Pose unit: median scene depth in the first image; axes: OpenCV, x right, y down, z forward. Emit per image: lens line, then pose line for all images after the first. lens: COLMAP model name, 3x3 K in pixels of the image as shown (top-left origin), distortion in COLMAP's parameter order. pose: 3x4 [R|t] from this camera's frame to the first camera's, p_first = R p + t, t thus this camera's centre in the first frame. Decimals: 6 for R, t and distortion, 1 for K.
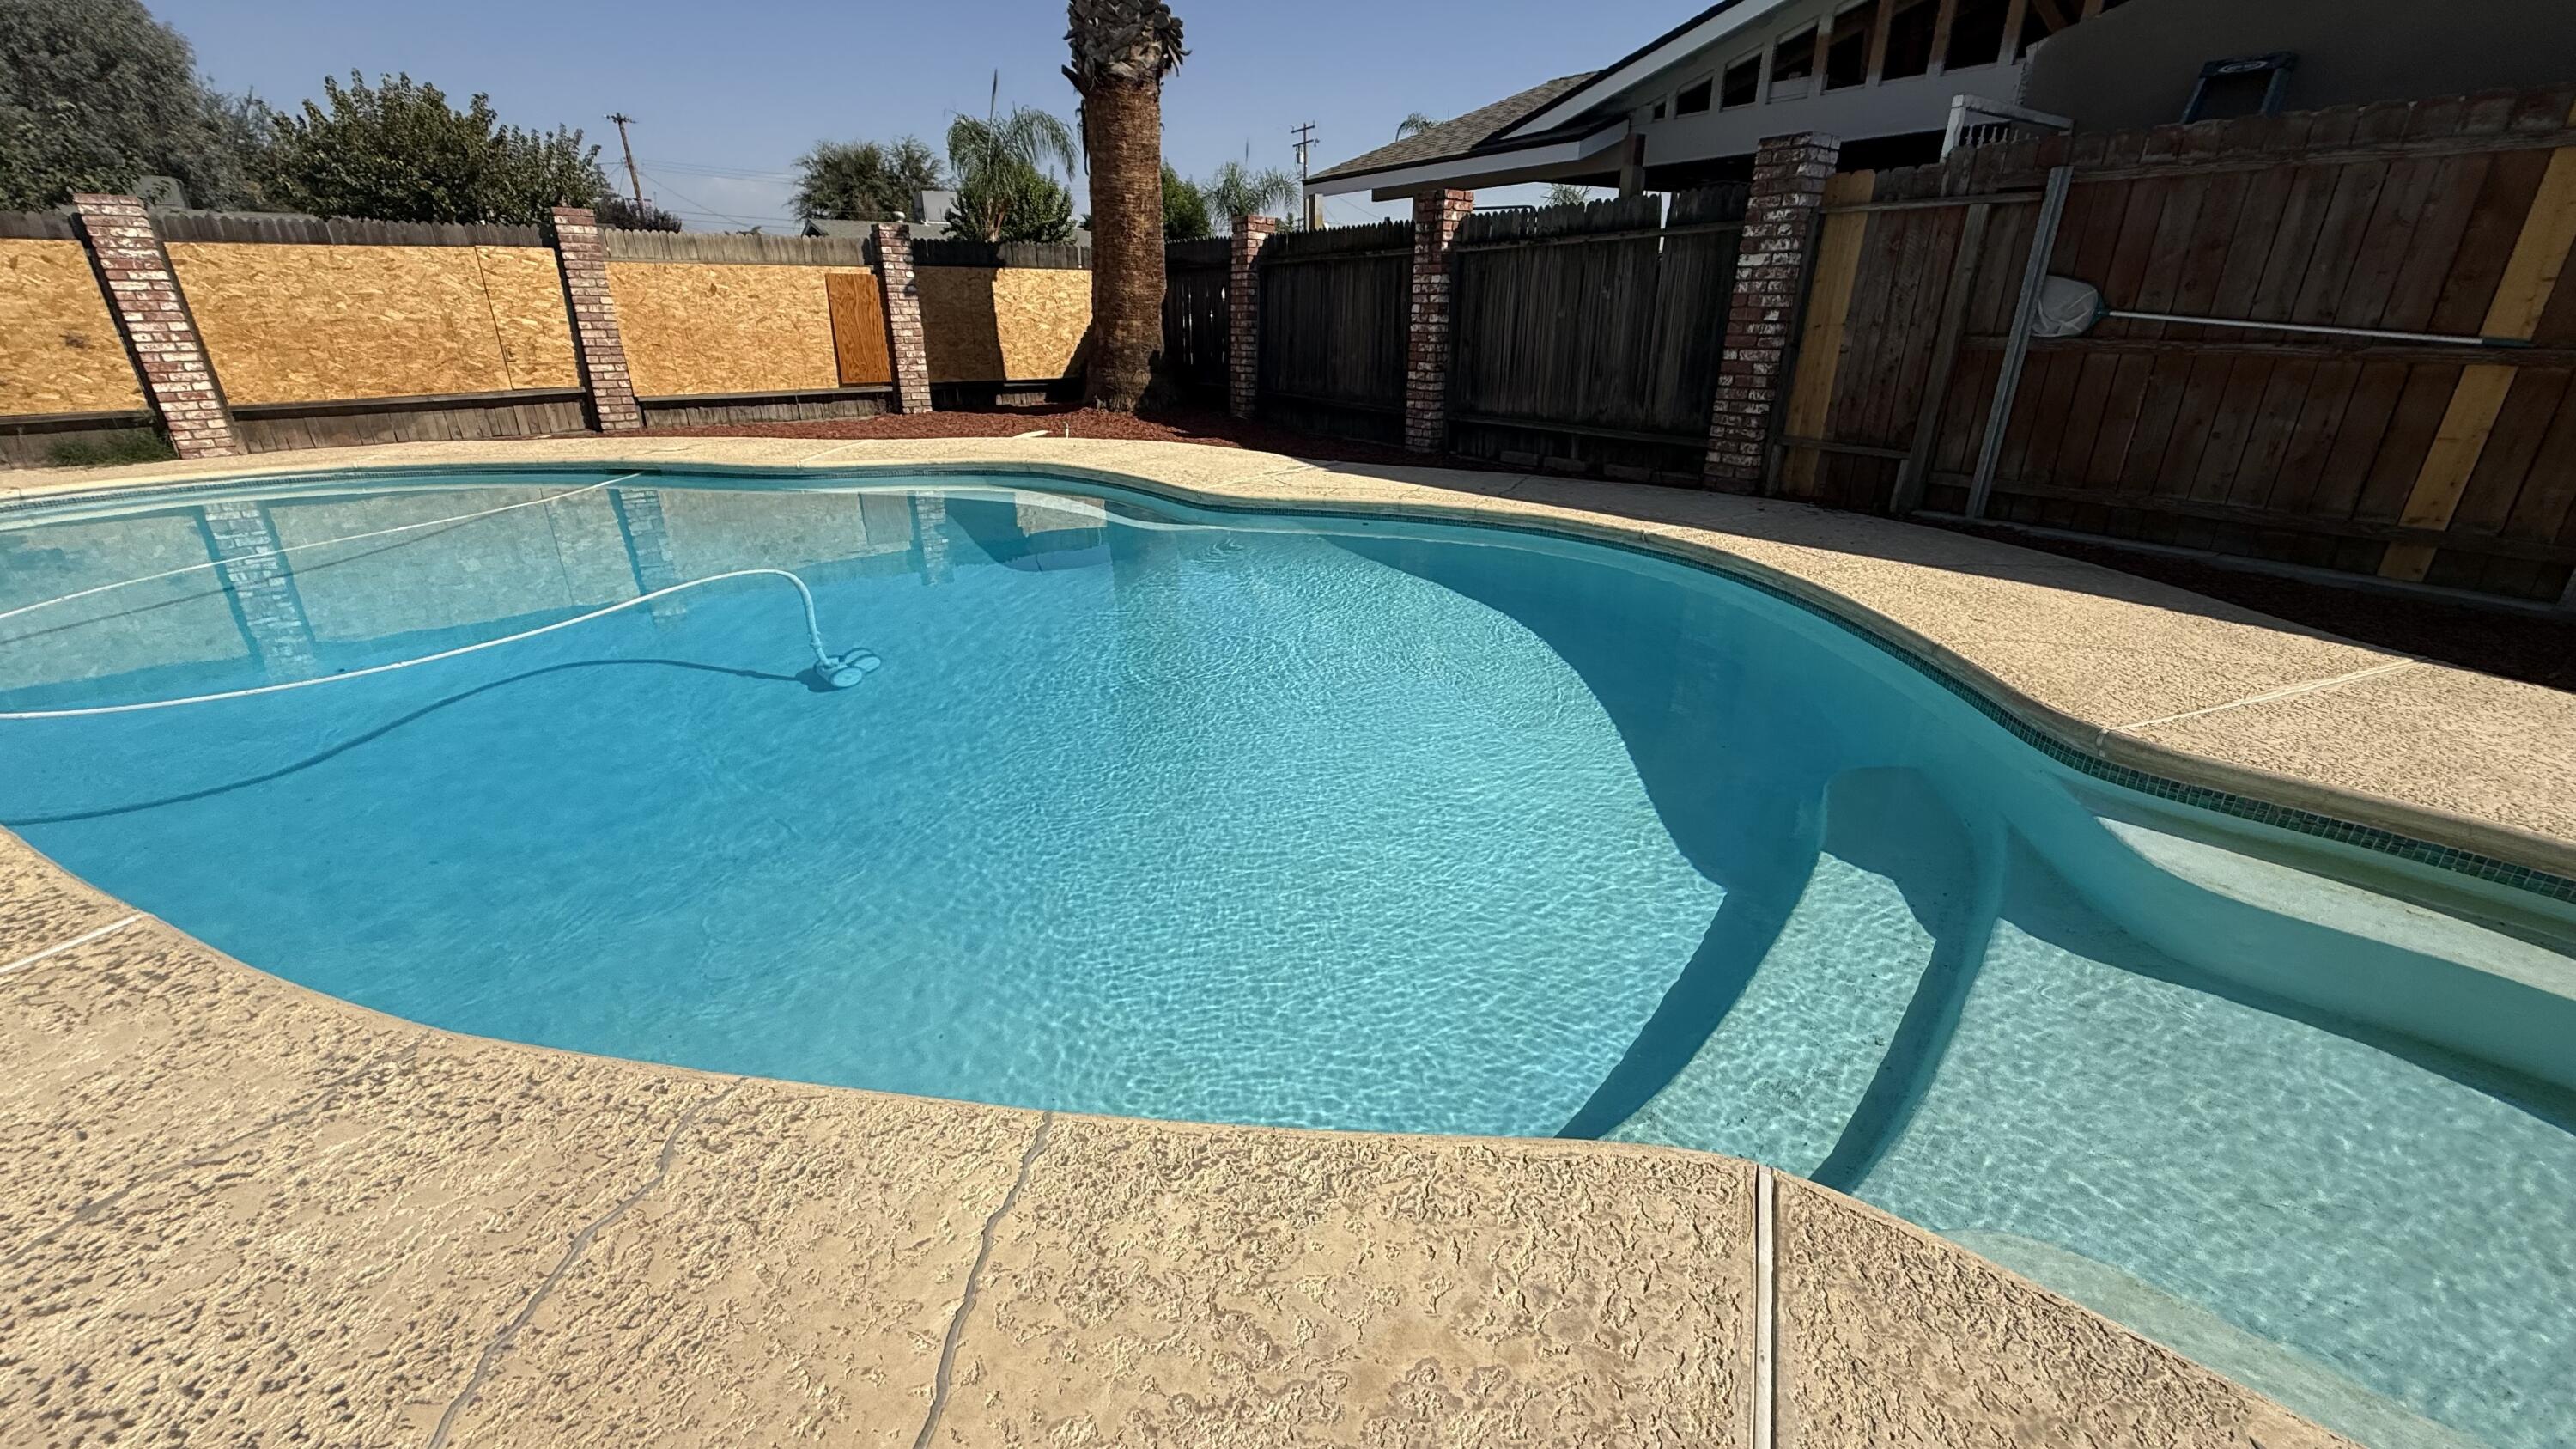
lens RADIAL K [[1006.9, 0, 1285.0], [0, 1006.9, 728.6], [0, 0, 1]] dist [-0.000716, 0.000097]
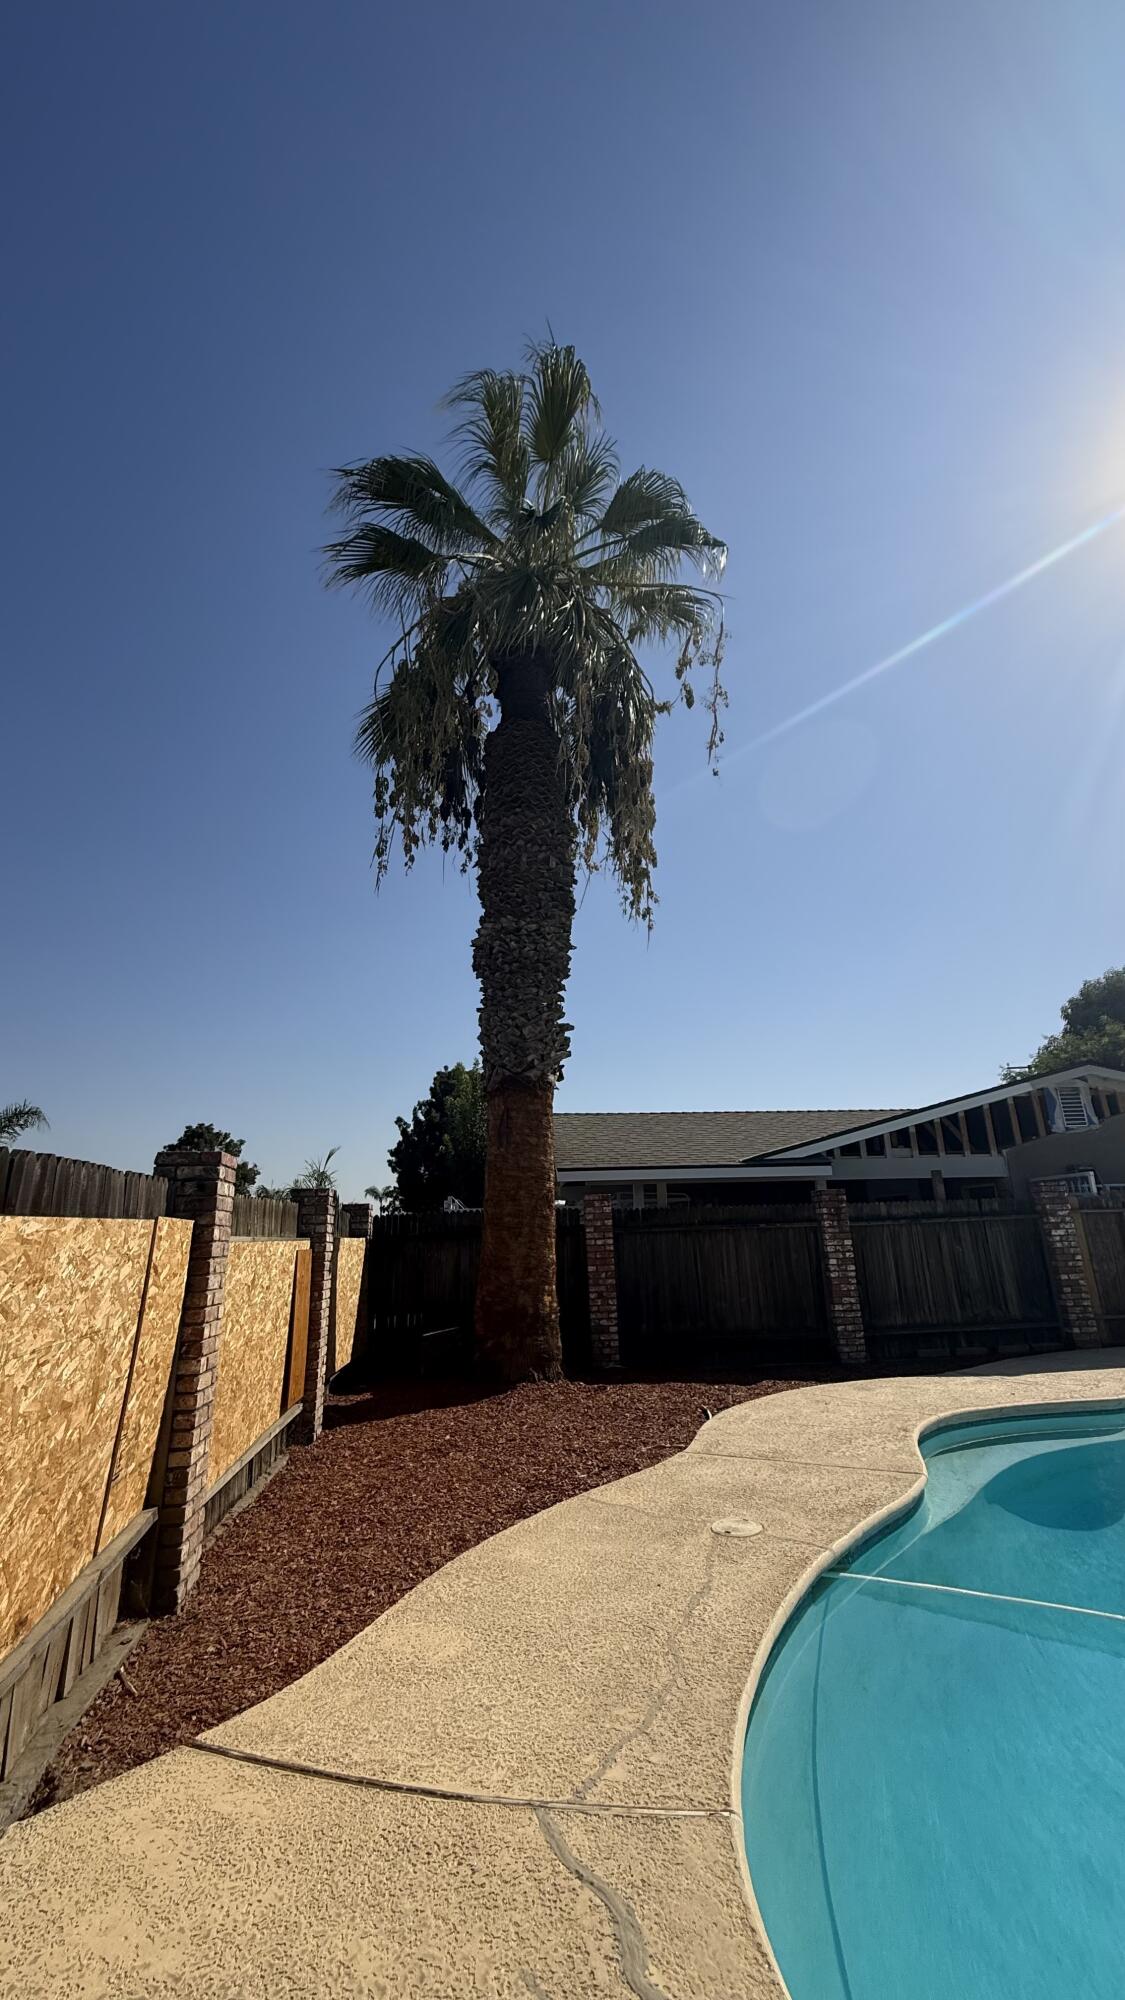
lens RADIAL K [[781.6, 0, 559.1], [0, 781.6, 995.6], [0, 0, 1]] dist [-0.000716, 0.000097]
pose [[0.498583, 0.235198, 0.834324, -1.170327], [0.357029, 0.821340, -0.444895, -0.388347], [-0.789902, 0.519695, 0.325533, 0.776066]]
